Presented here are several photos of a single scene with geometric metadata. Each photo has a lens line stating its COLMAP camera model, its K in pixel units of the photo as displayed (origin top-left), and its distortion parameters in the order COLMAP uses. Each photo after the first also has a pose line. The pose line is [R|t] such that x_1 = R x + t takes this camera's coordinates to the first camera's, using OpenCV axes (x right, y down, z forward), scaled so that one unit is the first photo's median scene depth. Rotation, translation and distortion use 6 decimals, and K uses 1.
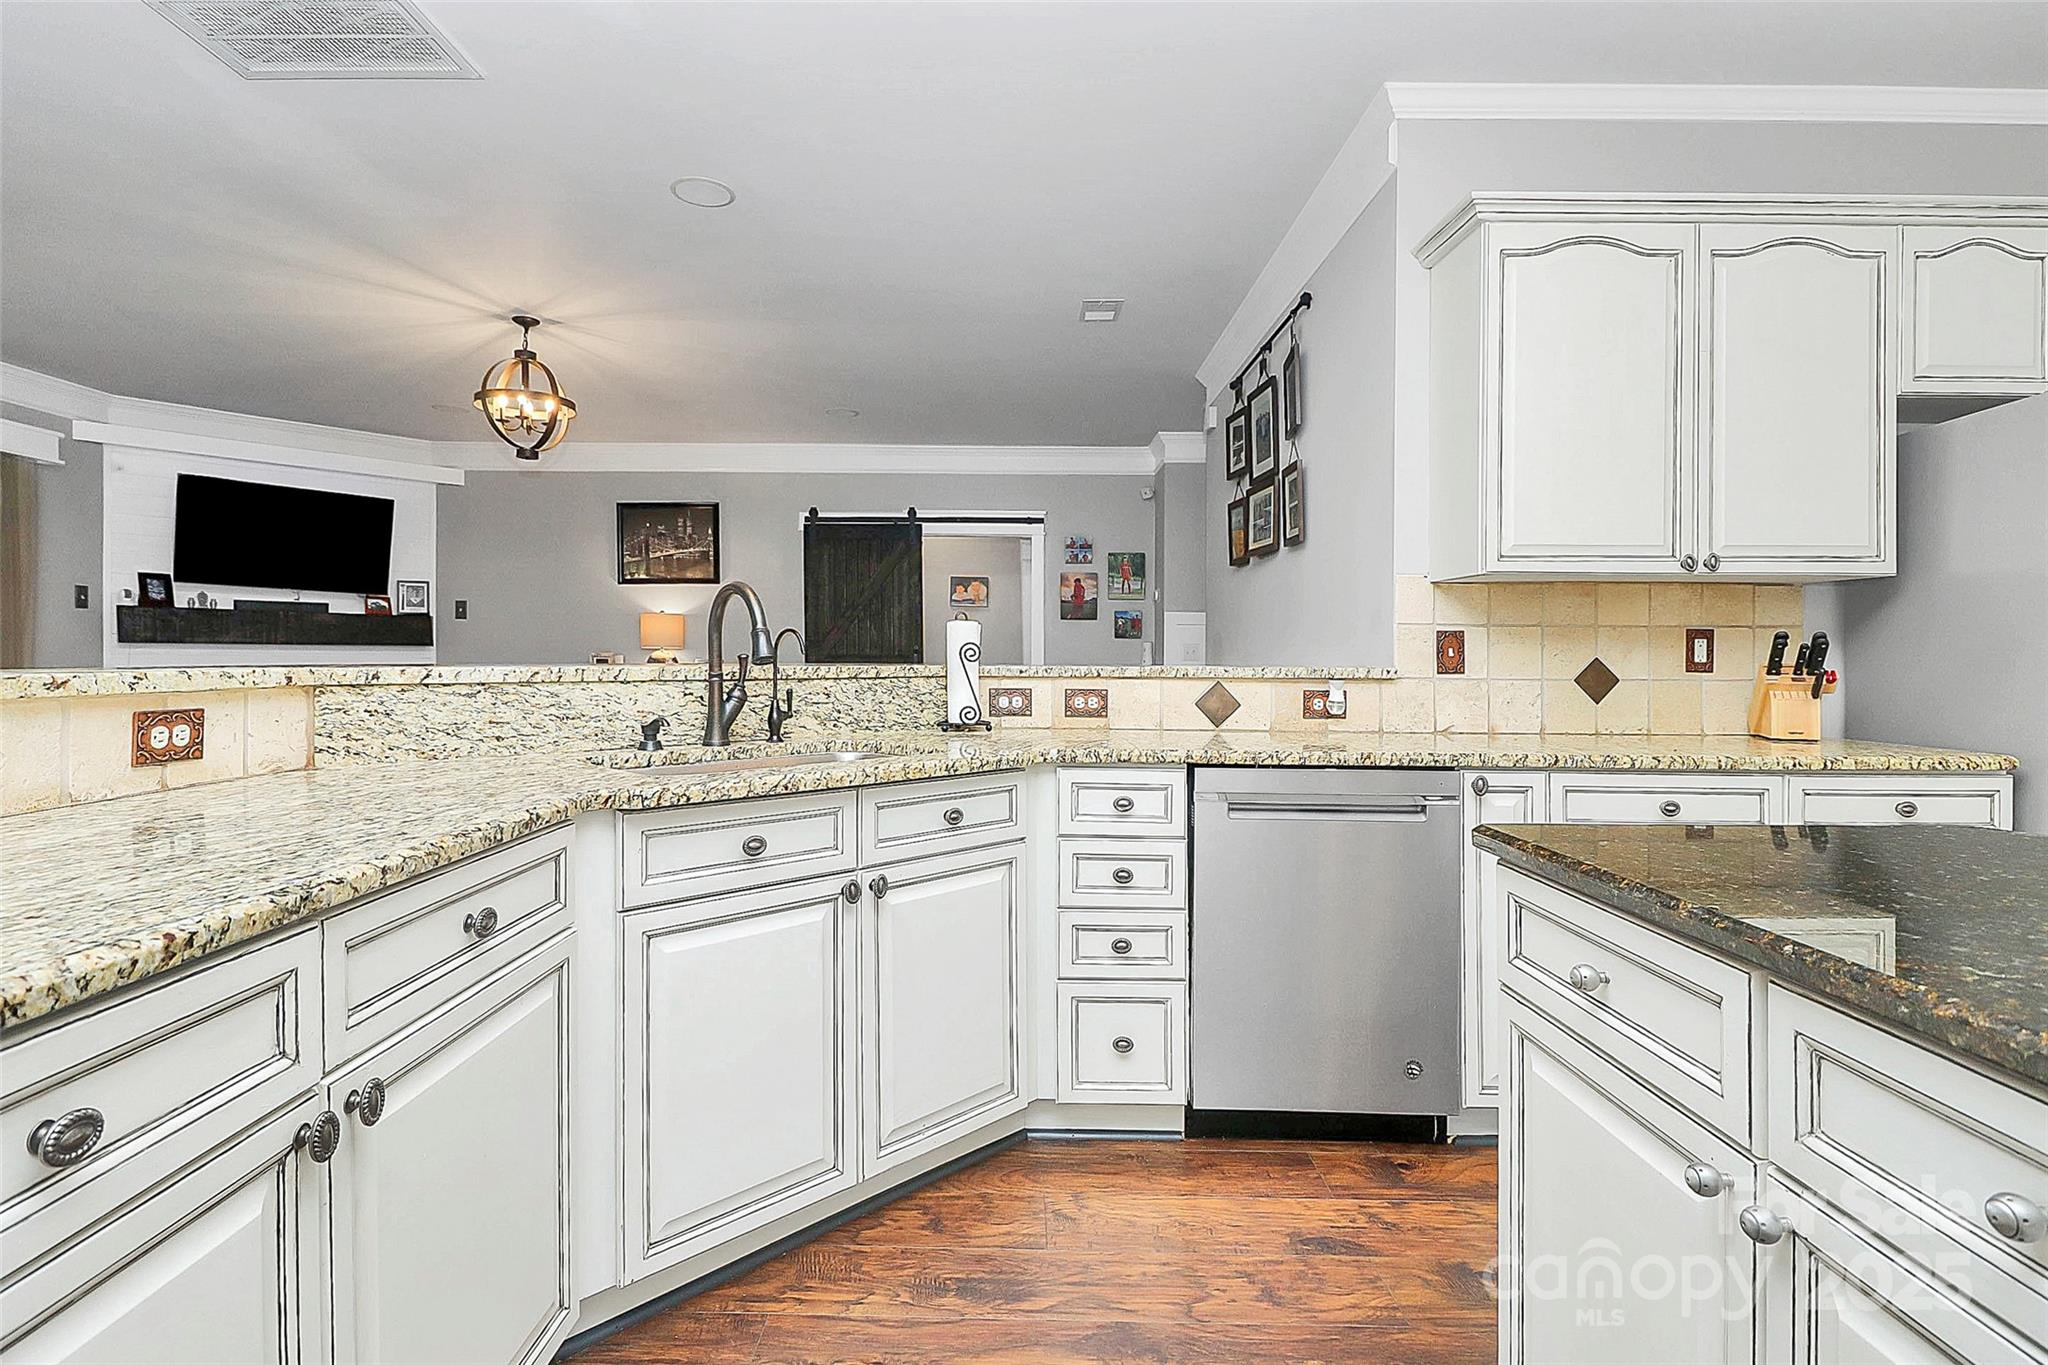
lens RADIAL K [[982.1, 0, 1024.4], [0, 982.1, 664.6], [0, 0, 1]] dist [-0.000138, -0.009495]
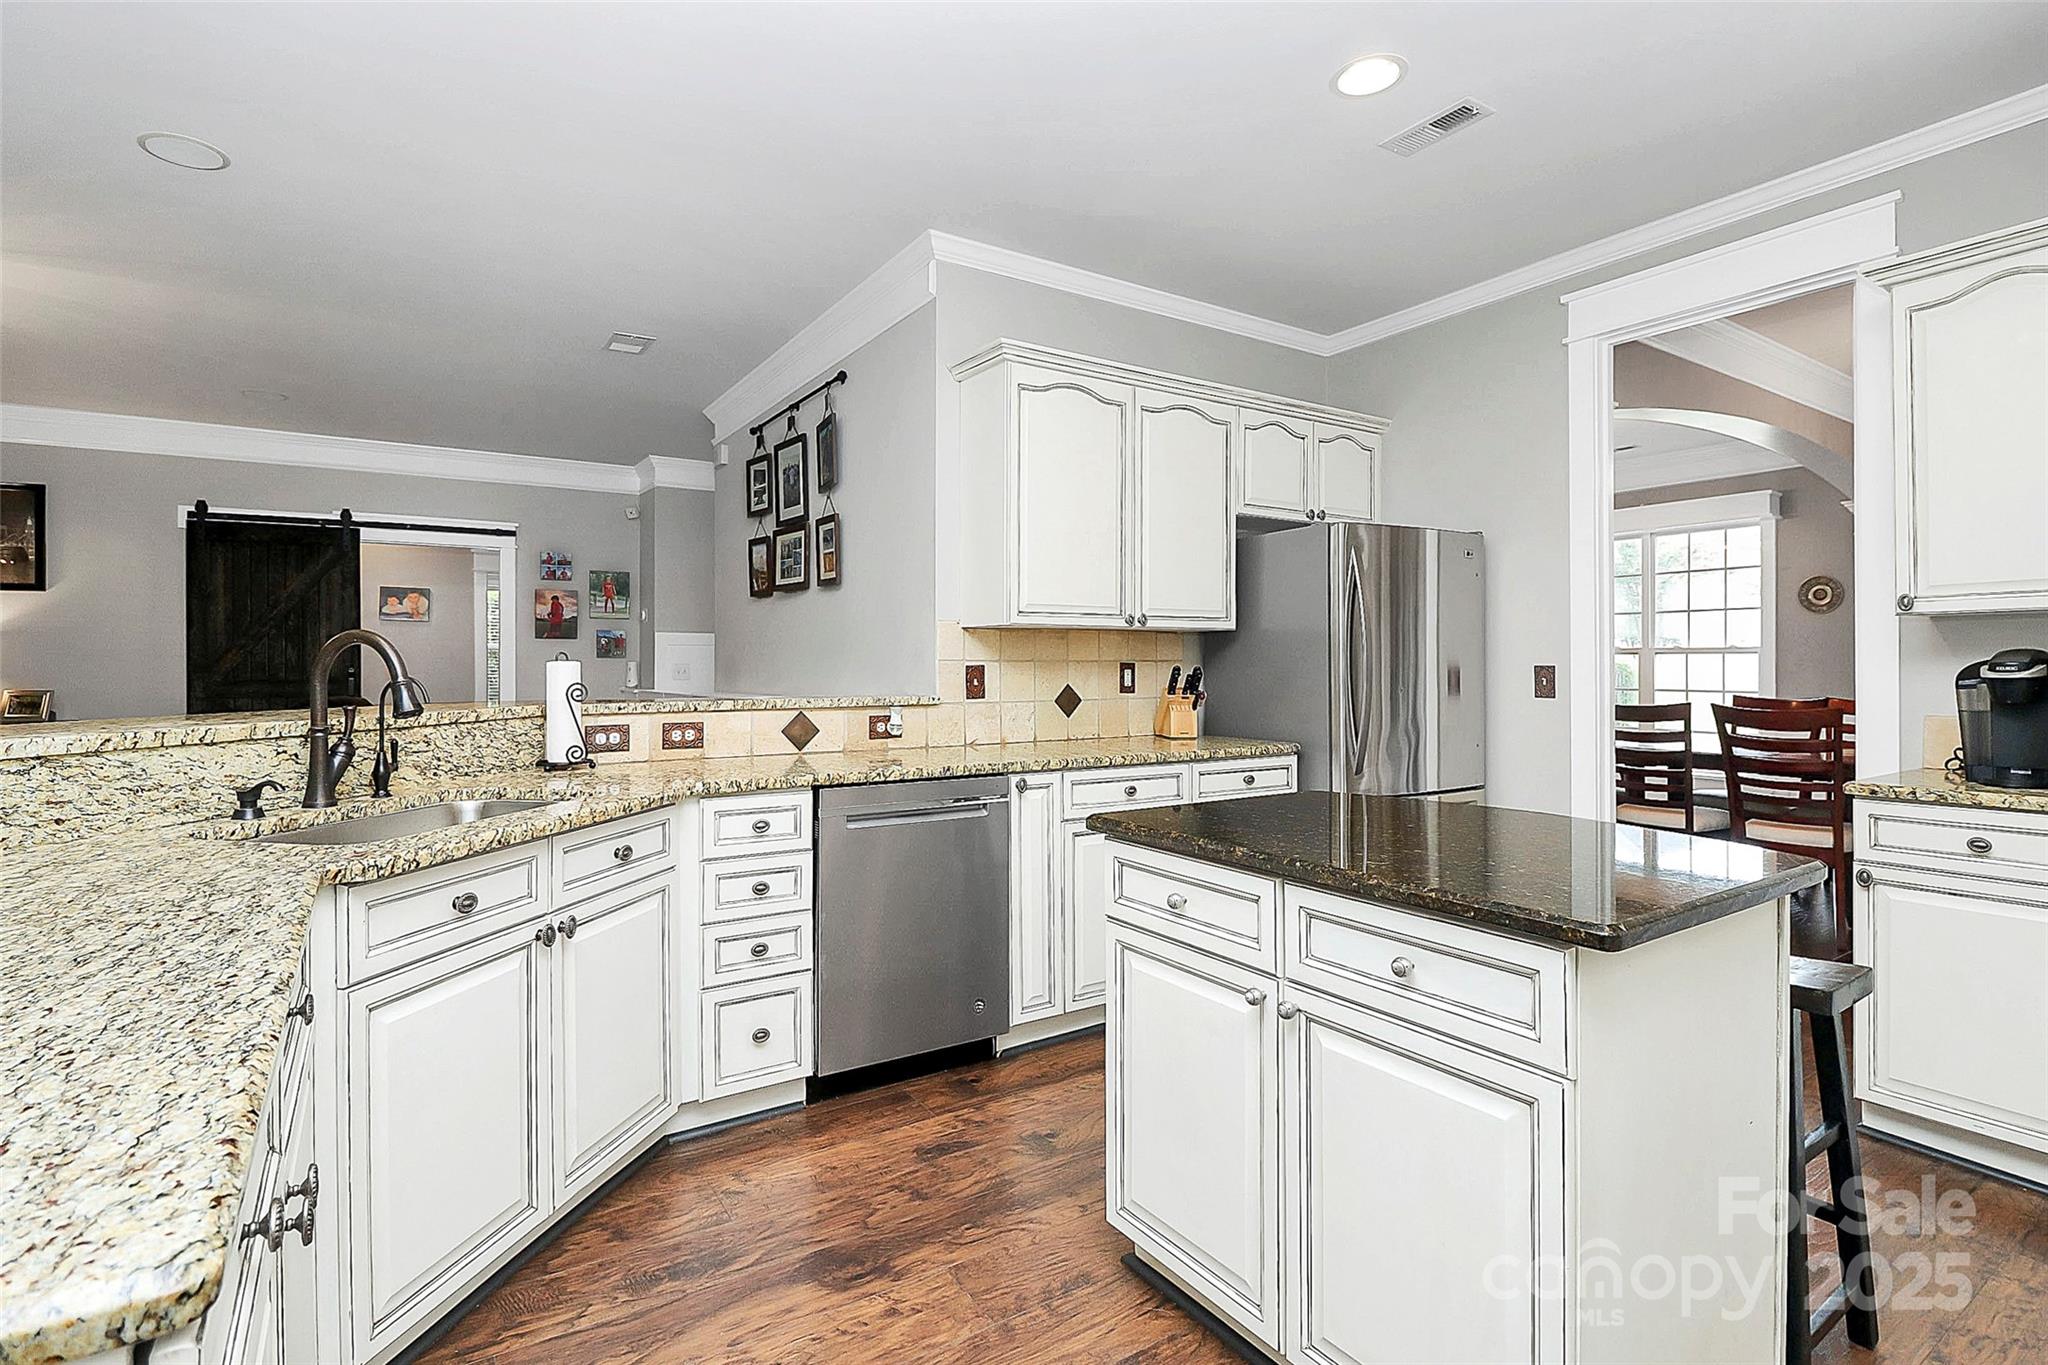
lens RADIAL K [[982.1, 0, 1009.3], [0, 982.1, 668.9], [0, 0, 1]] dist [-0.000138, -0.009495]
pose [[0.835839, -0.013782, 0.548802, -0.275767], [0.013339, 0.999900, 0.004796, -0.041698], [-0.548813, 0.003312, 0.835939, -0.116482]]
